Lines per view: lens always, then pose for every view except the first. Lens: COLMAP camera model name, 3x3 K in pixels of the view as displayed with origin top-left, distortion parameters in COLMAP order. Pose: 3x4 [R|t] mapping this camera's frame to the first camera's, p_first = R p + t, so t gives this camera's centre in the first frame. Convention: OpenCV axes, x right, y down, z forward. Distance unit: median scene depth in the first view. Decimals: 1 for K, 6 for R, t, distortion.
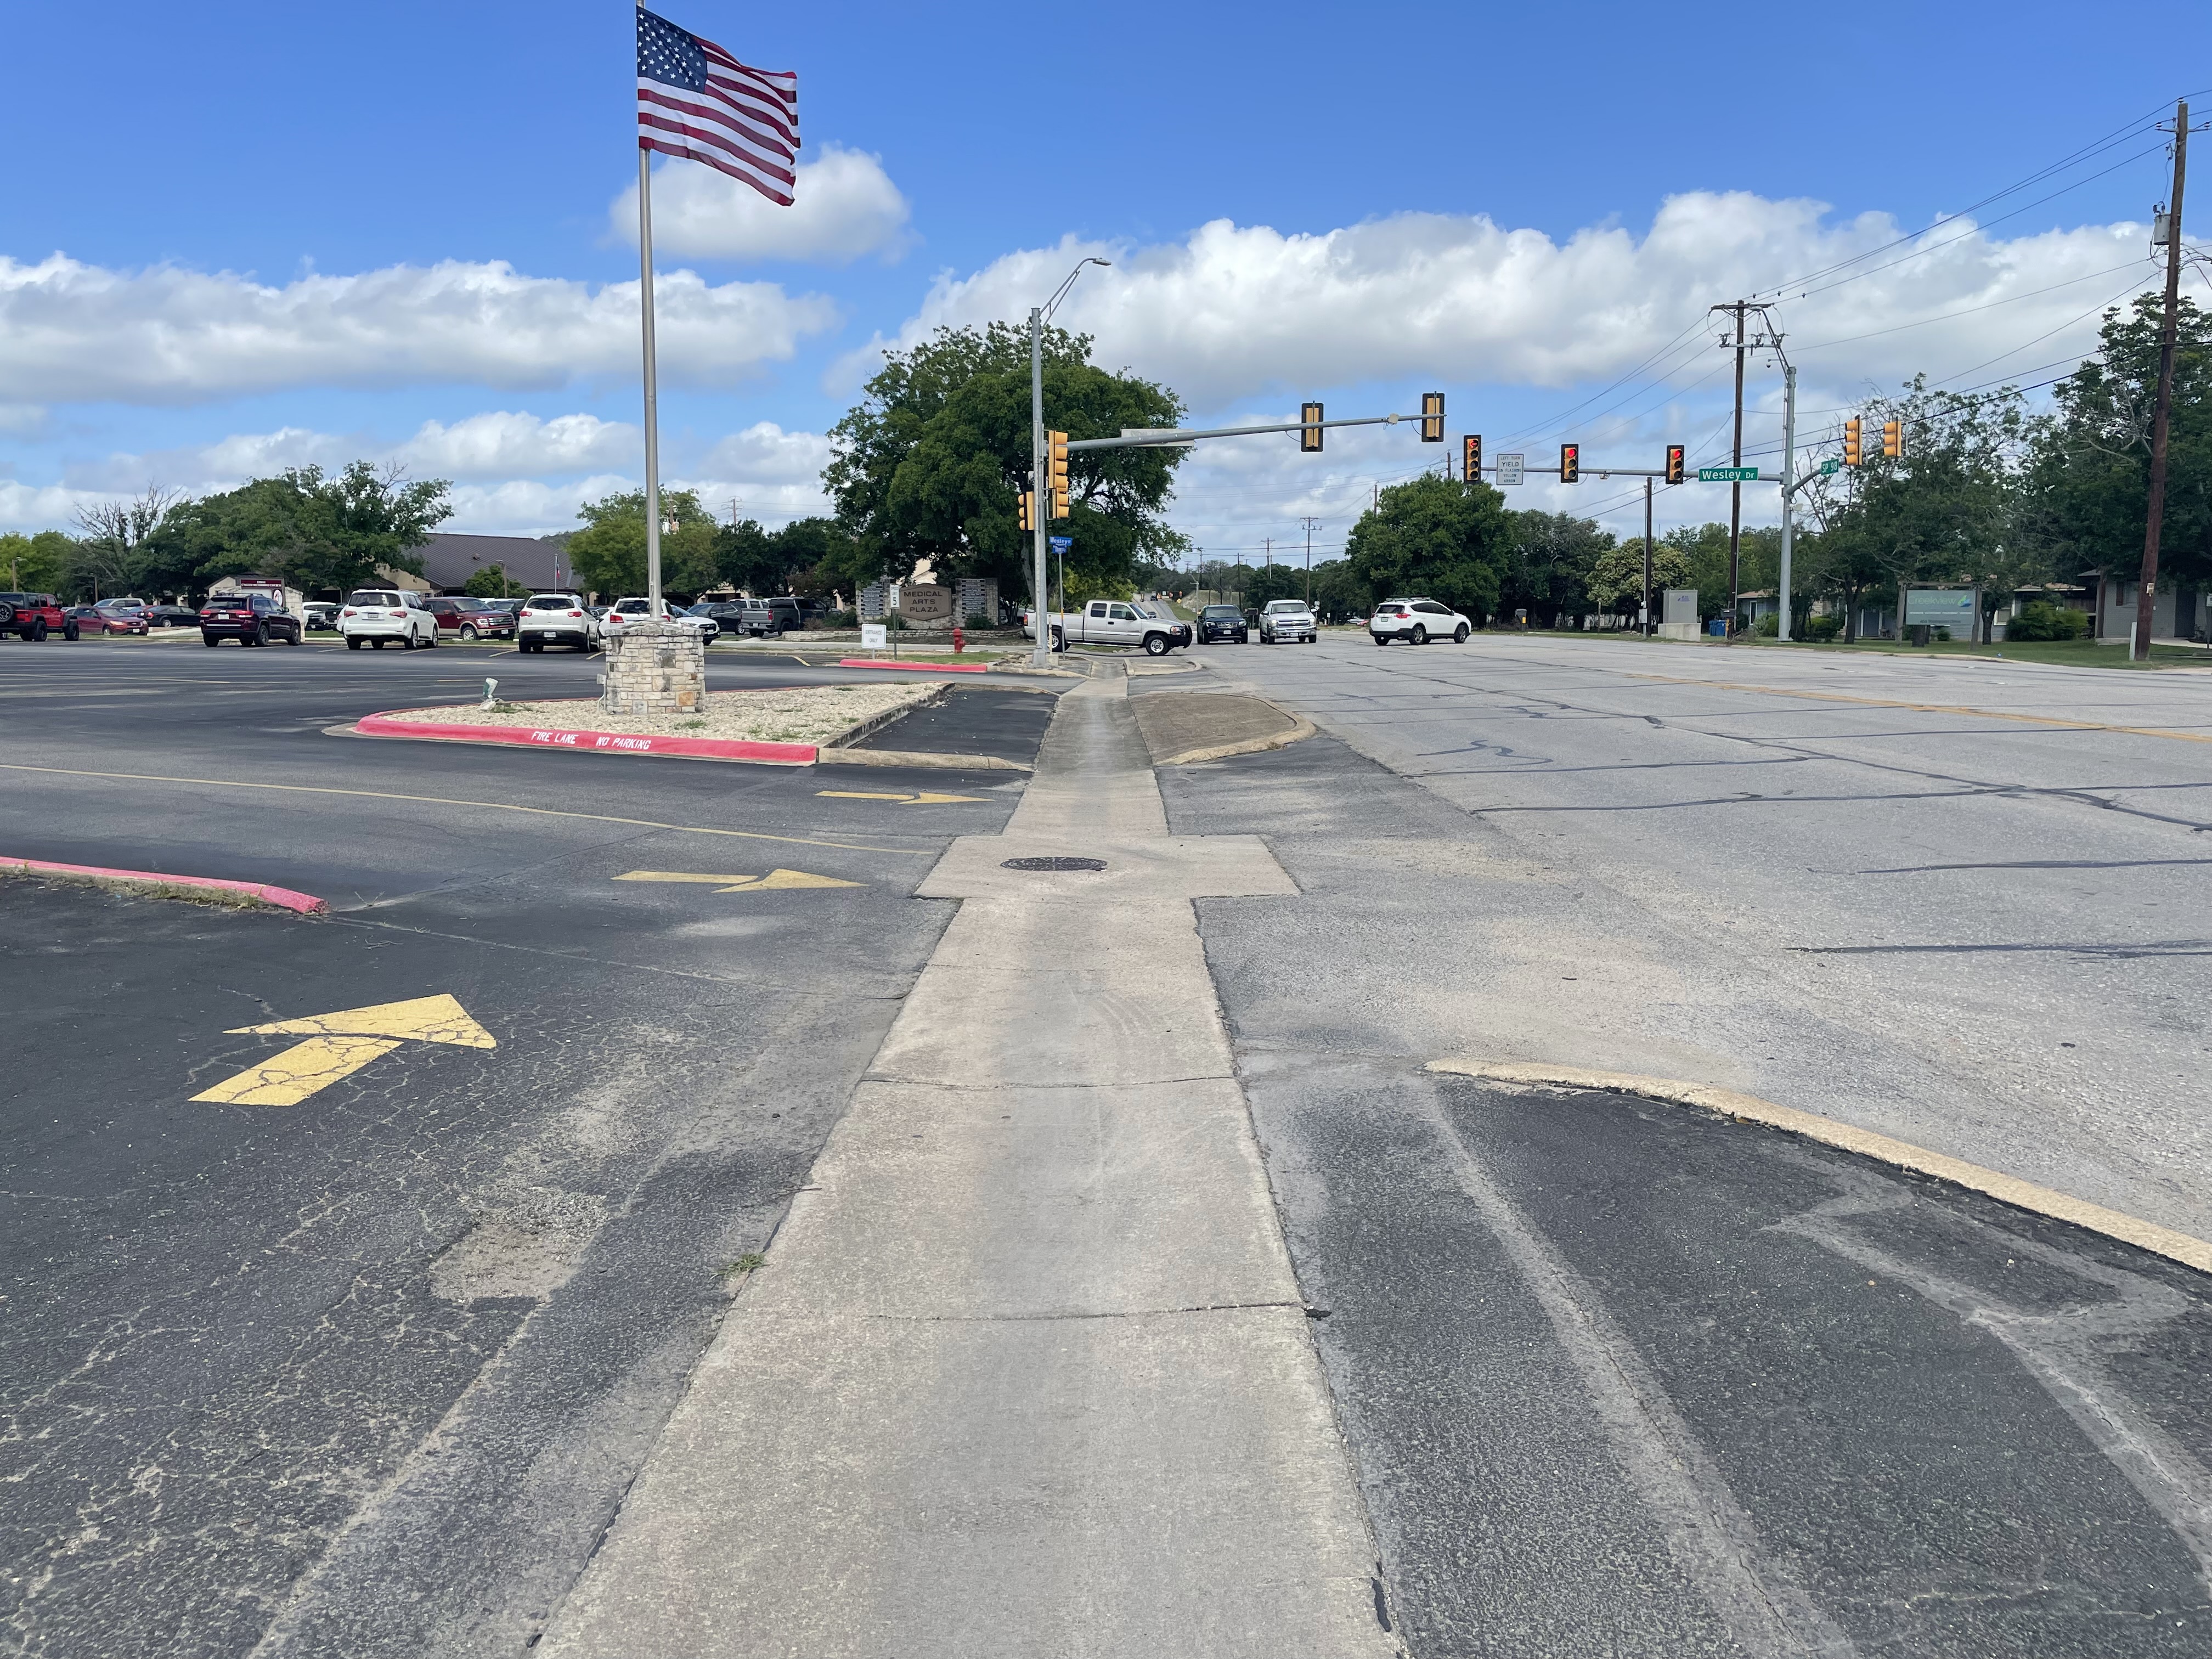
lens RADIAL K [[1675.9, 0, 1094.8], [0, 1675.9, 808.1], [0, 0, 1]] dist [0.098503, -0.136080]
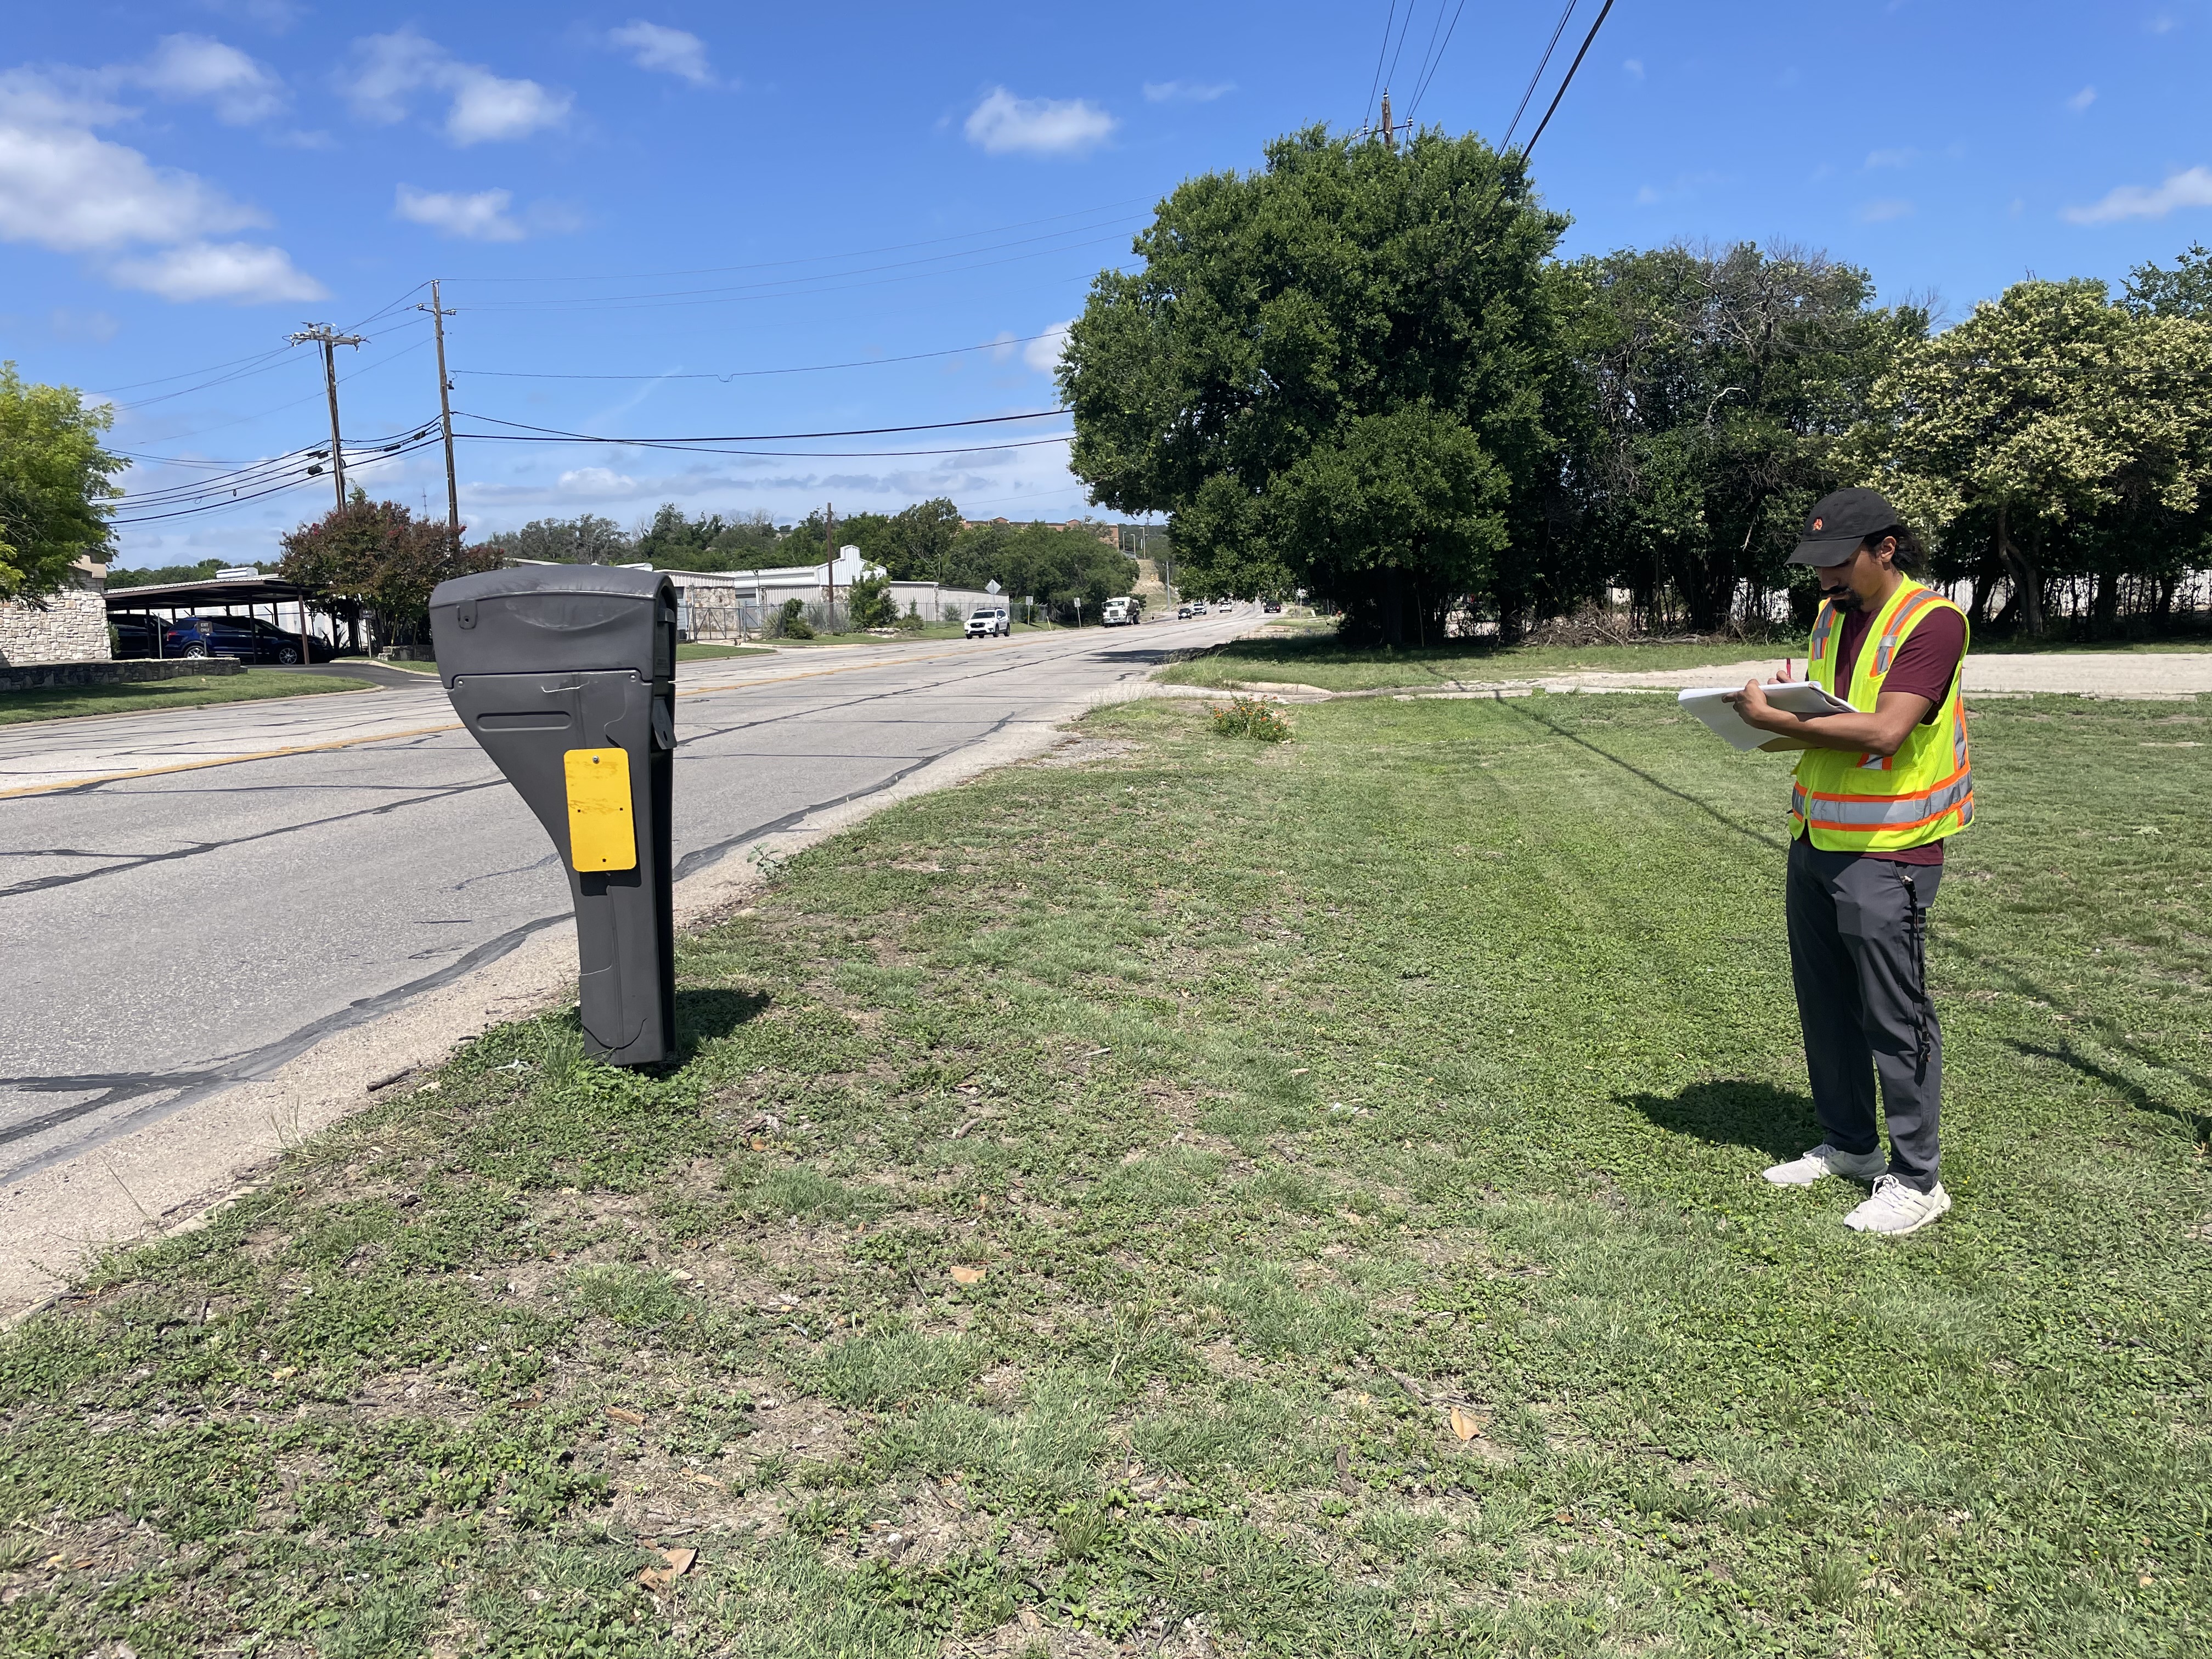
lens RADIAL K [[1679.7, 0, 1101.6], [0, 1679.7, 890.6], [0, 0, 1]] dist [0.037645, 0.002312]
pose [[0.994717, -0.019007, -0.100875, 0.323052], [0.024654, 0.998180, 0.055030, -0.134310], [0.099646, -0.057226, 0.993376, 1.154833]]
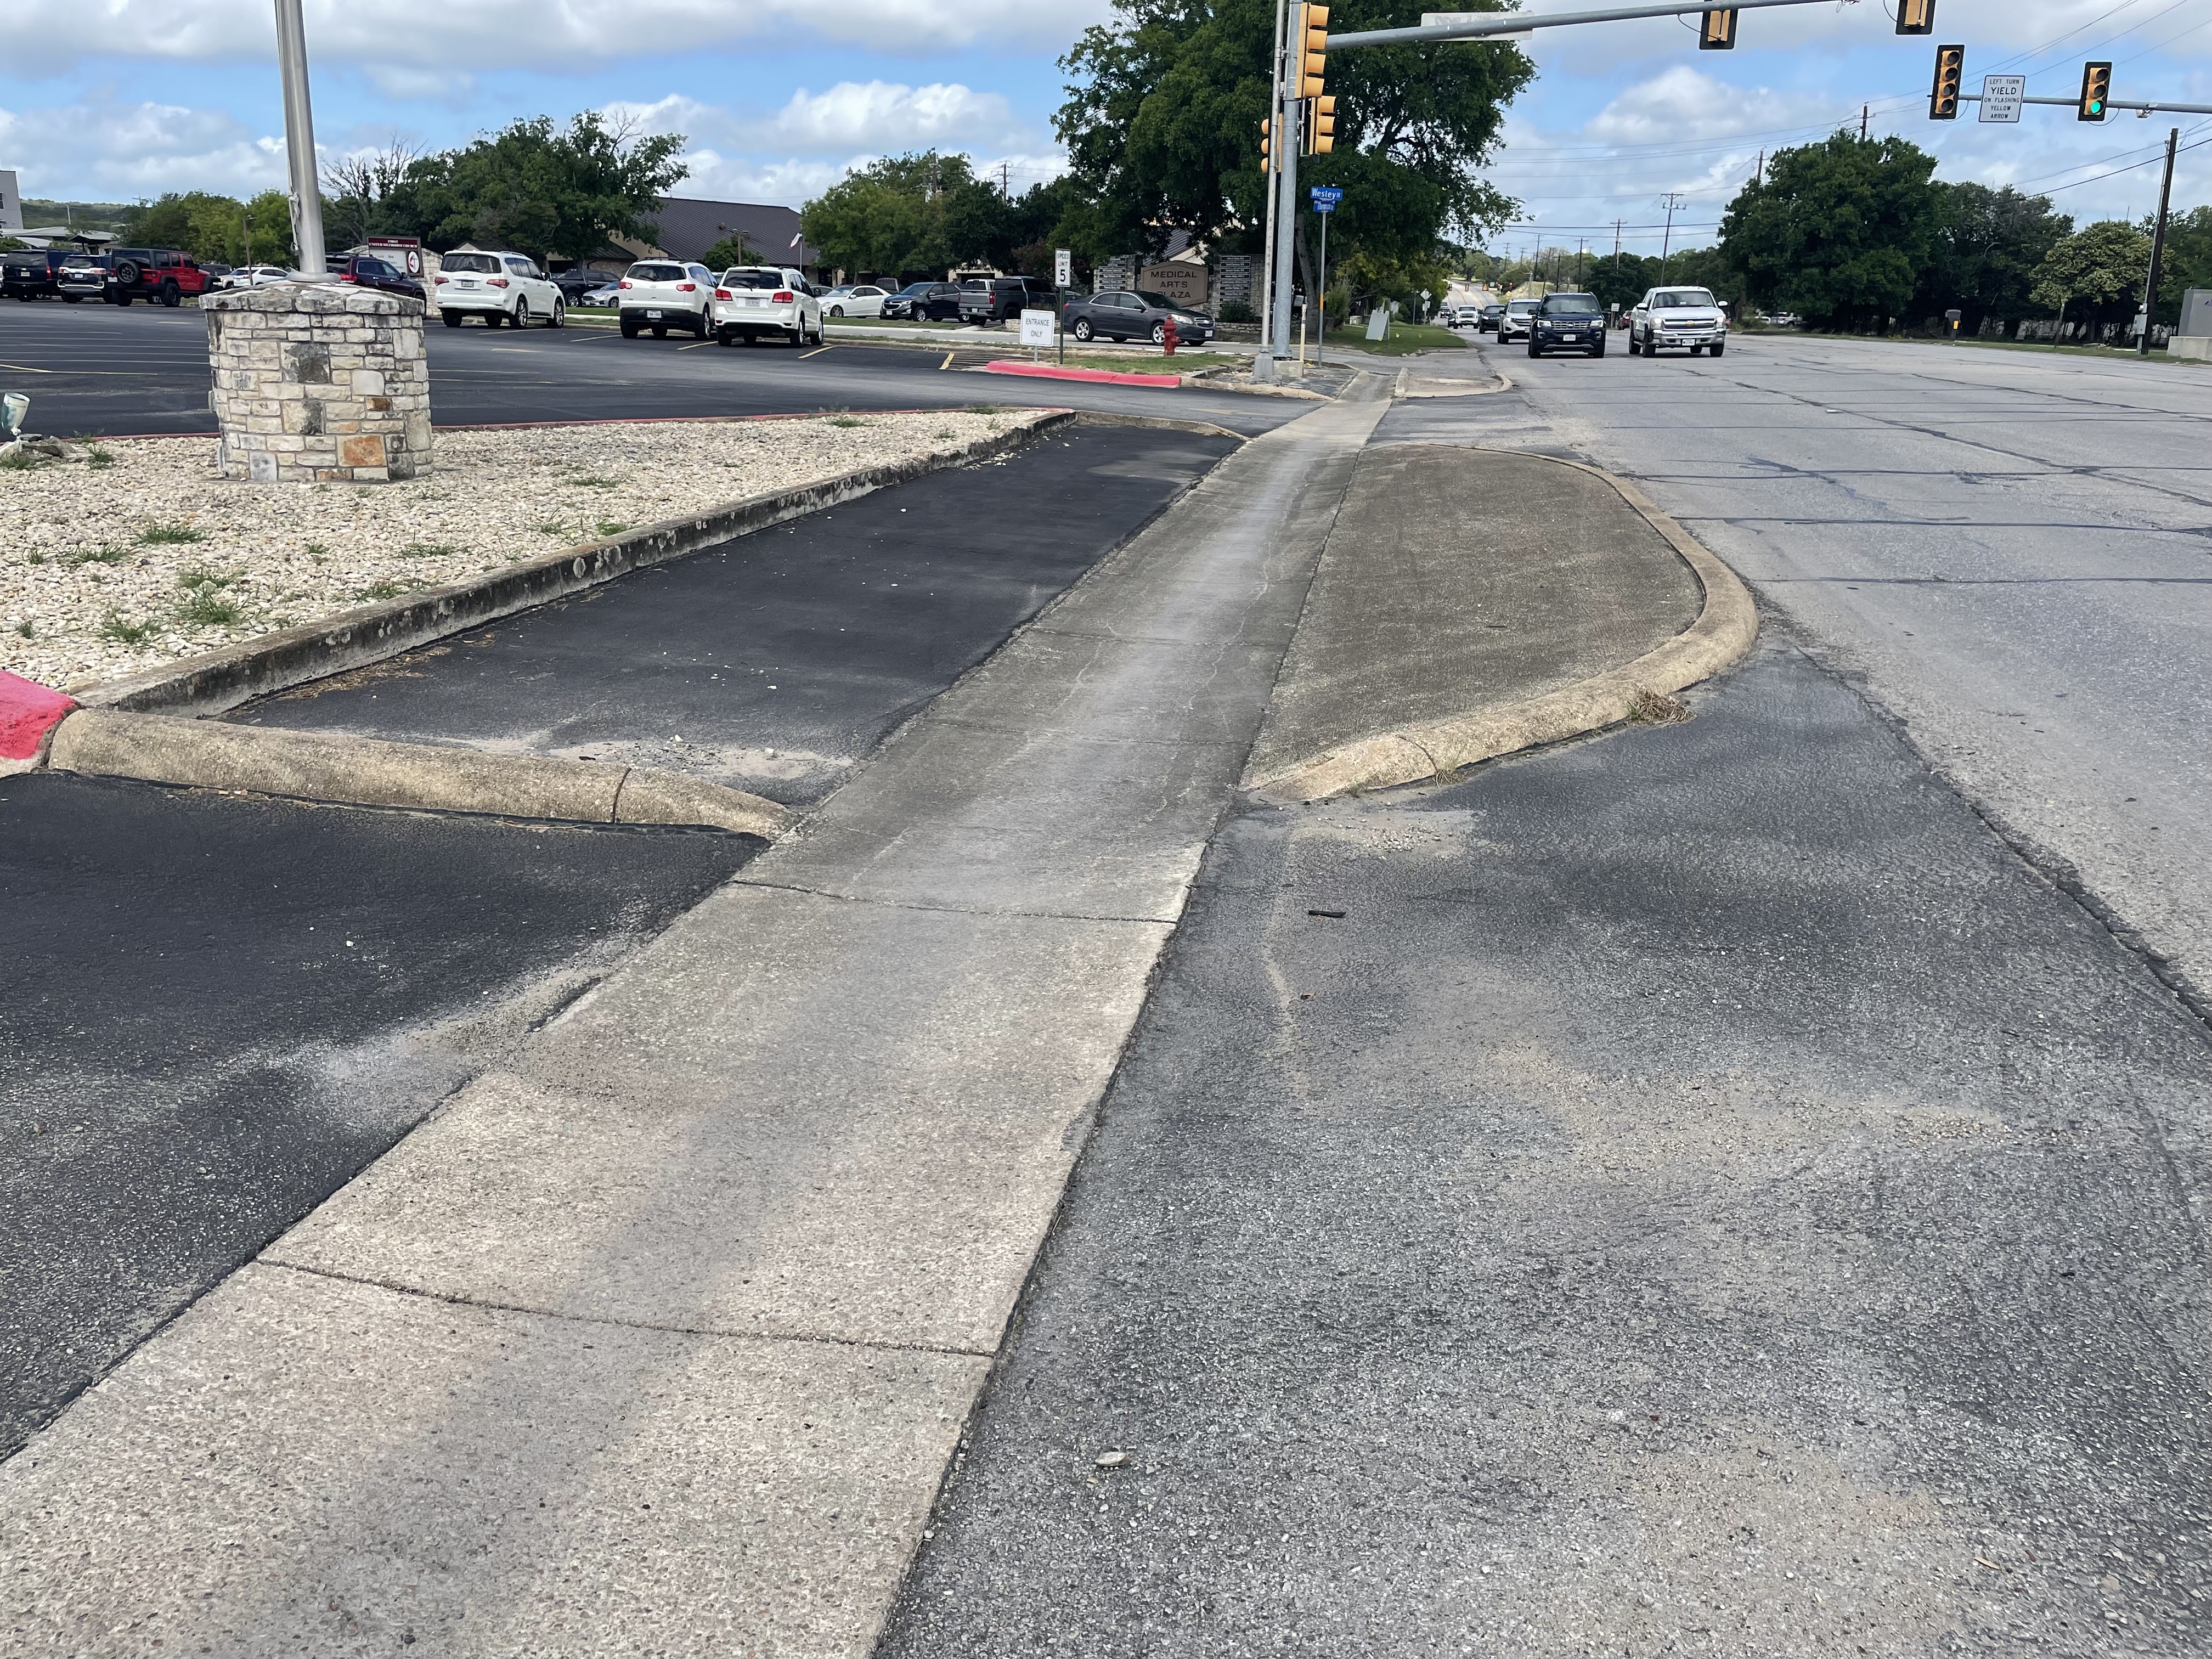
lens RADIAL K [[1675.9, 0, 1094.8], [0, 1675.9, 808.1], [0, 0, 1]] dist [0.098503, -0.136080]
pose [[0.983467, 0.073383, -0.165553, 0.014358], [-0.043571, 0.983246, 0.177002, -0.017980], [0.175768, -0.166862, 0.970187, 0.166337]]
